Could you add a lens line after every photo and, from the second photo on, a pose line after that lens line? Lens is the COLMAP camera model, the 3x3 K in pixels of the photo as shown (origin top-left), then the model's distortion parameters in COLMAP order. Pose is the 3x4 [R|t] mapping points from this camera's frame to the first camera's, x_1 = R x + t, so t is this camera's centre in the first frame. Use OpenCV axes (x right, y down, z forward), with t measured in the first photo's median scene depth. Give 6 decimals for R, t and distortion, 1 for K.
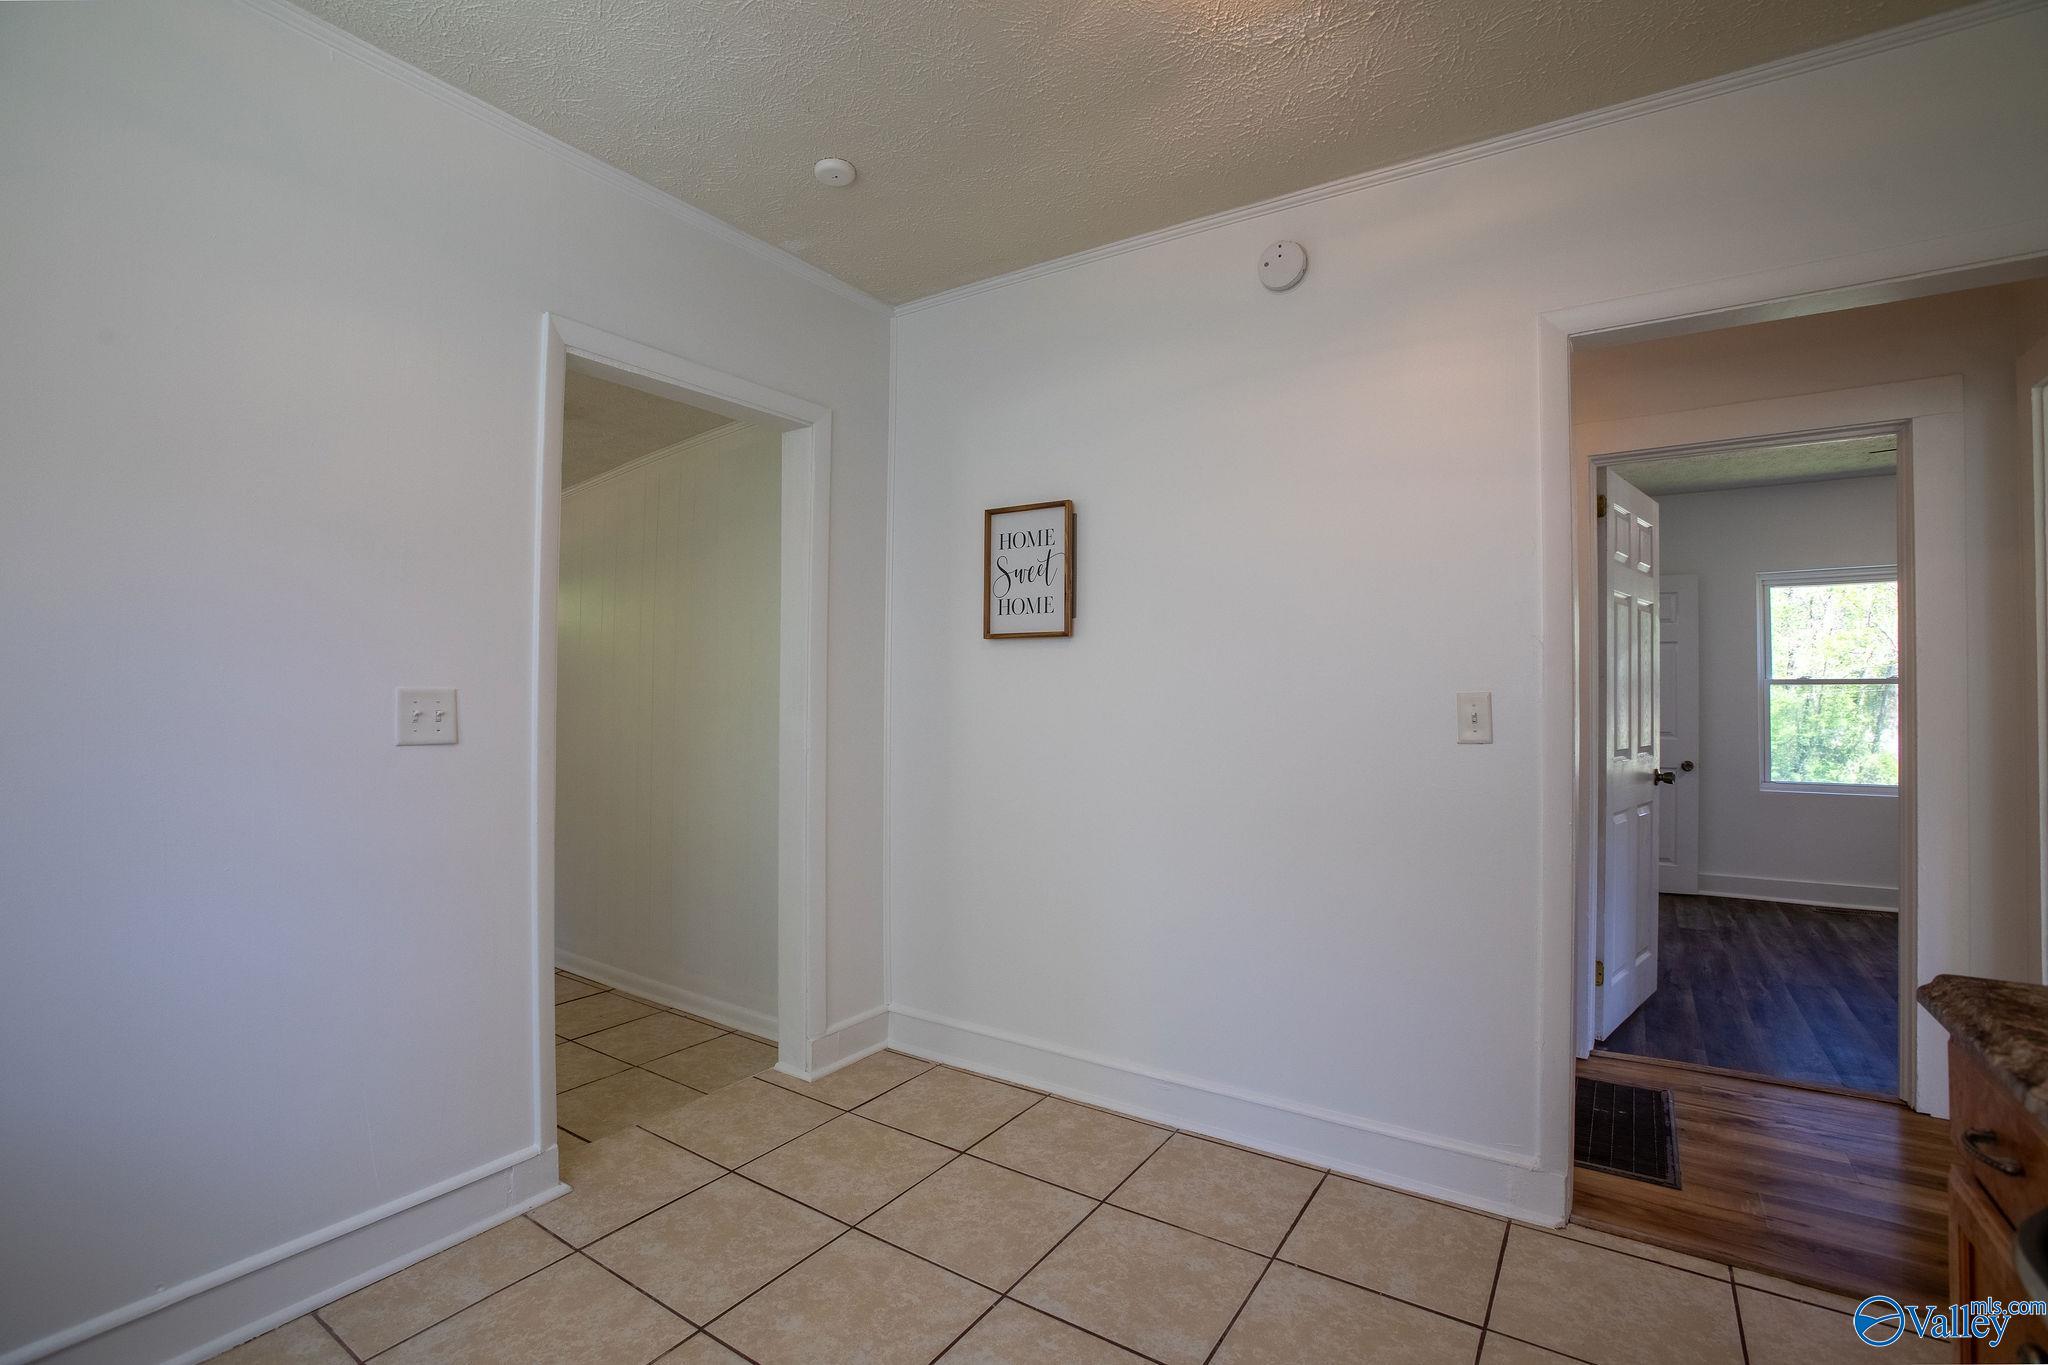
lens RADIAL K [[933.1, 0, 1019.7], [0, 933.1, 680.9], [0, 0, 1]] dist [-0.088991, 0.038535]
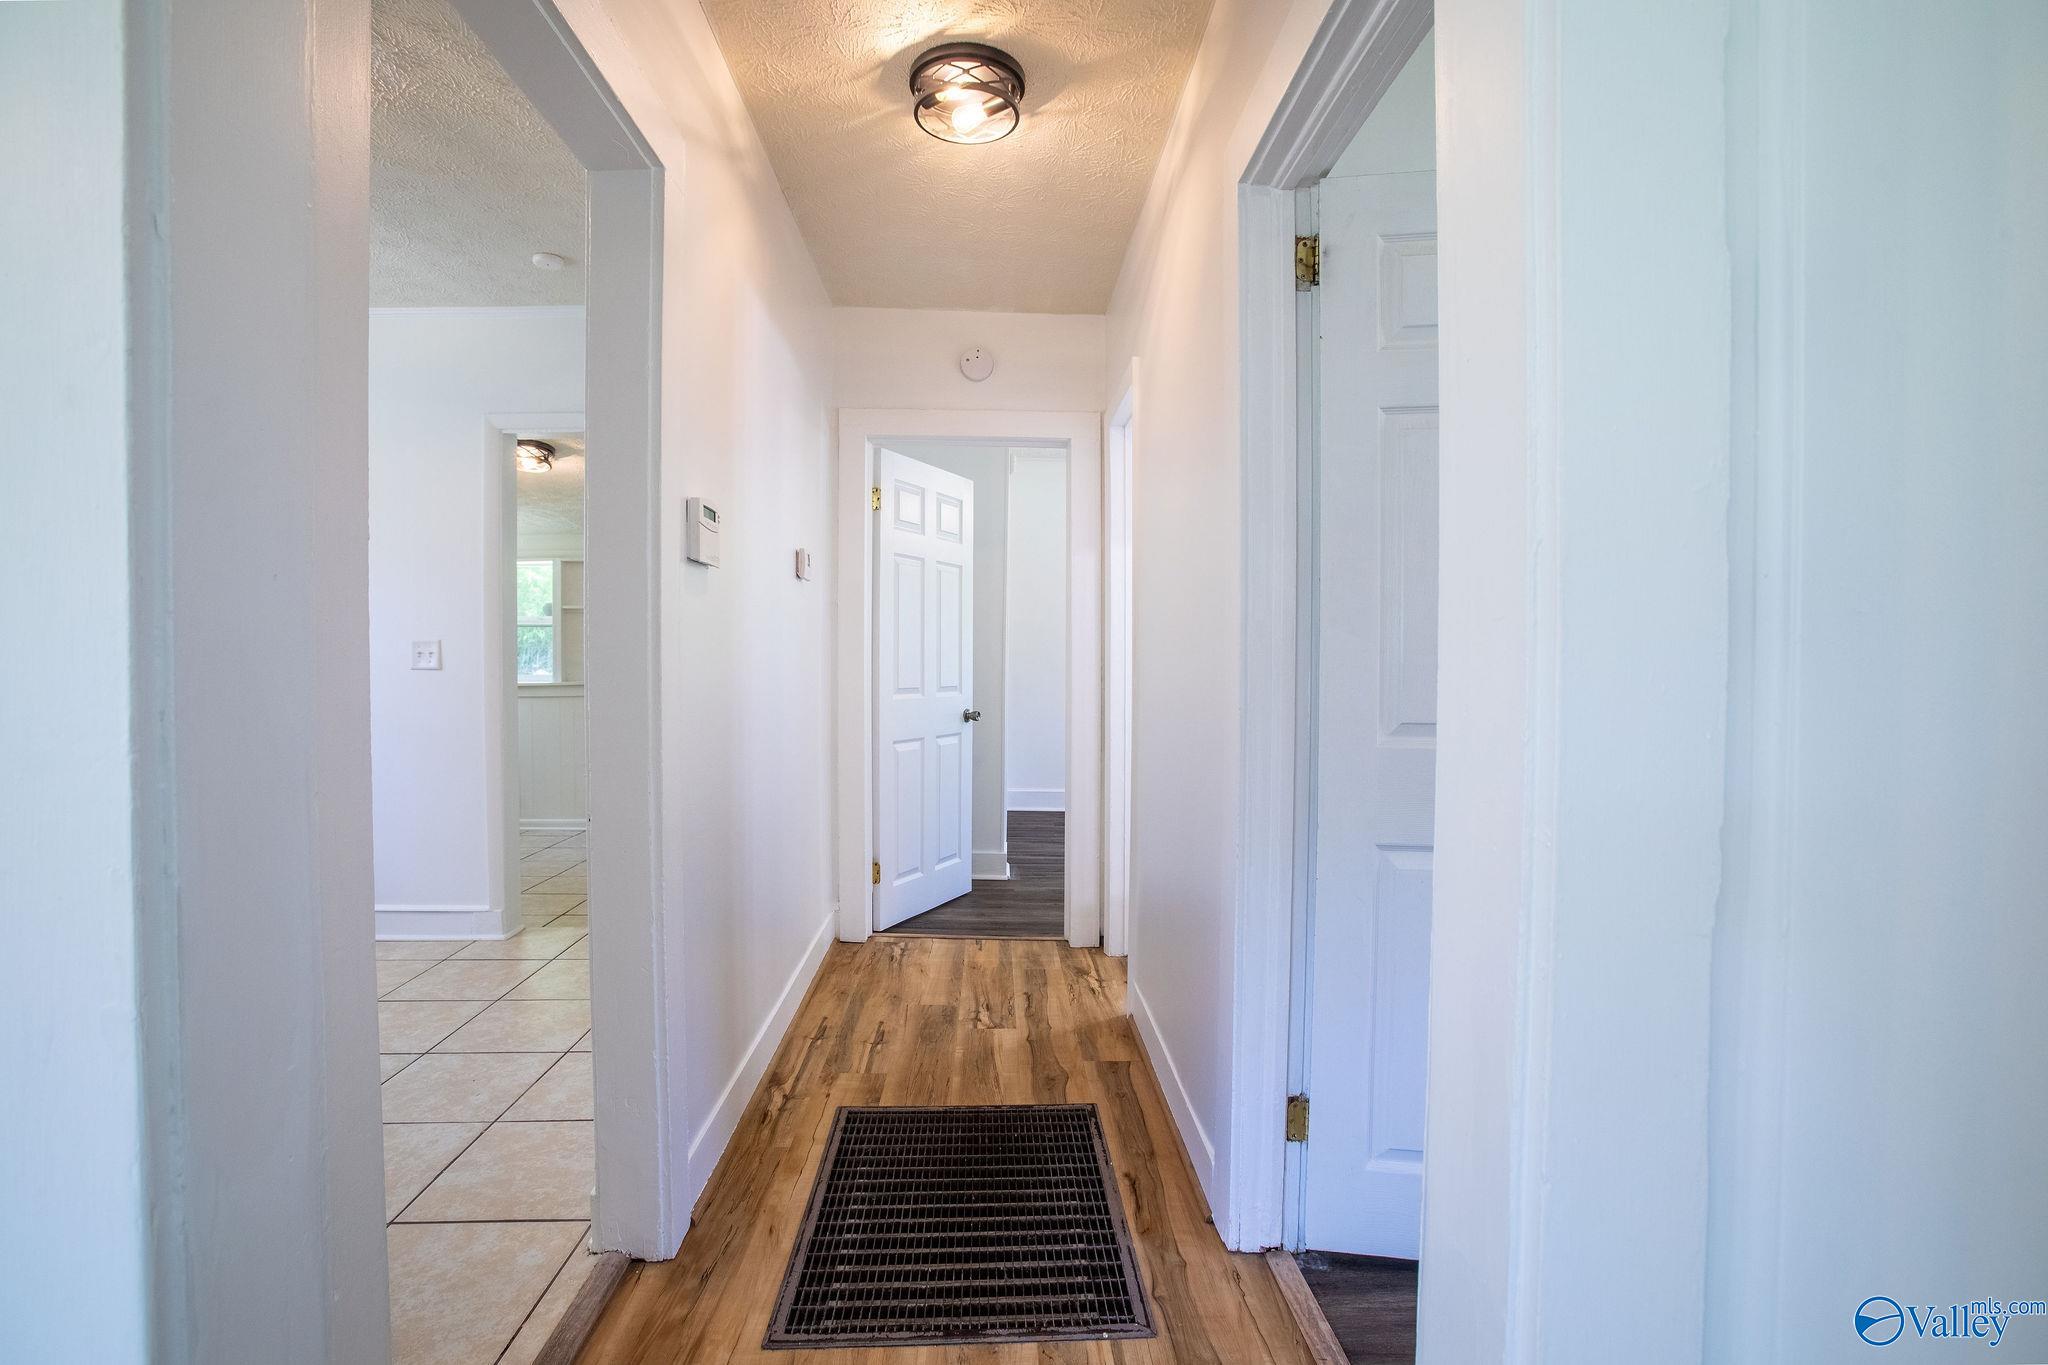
lens RADIAL K [[953.4, 0, 1020.5], [0, 953.4, 679.9], [0, 0, 1]] dist [-0.075641, 0.028130]
pose [[0.579275, 0.007873, -0.815094, 1.572308], [0.018366, 0.999573, 0.022708, 0.069794], [0.814925, -0.028125, 0.578883, 0.862896]]
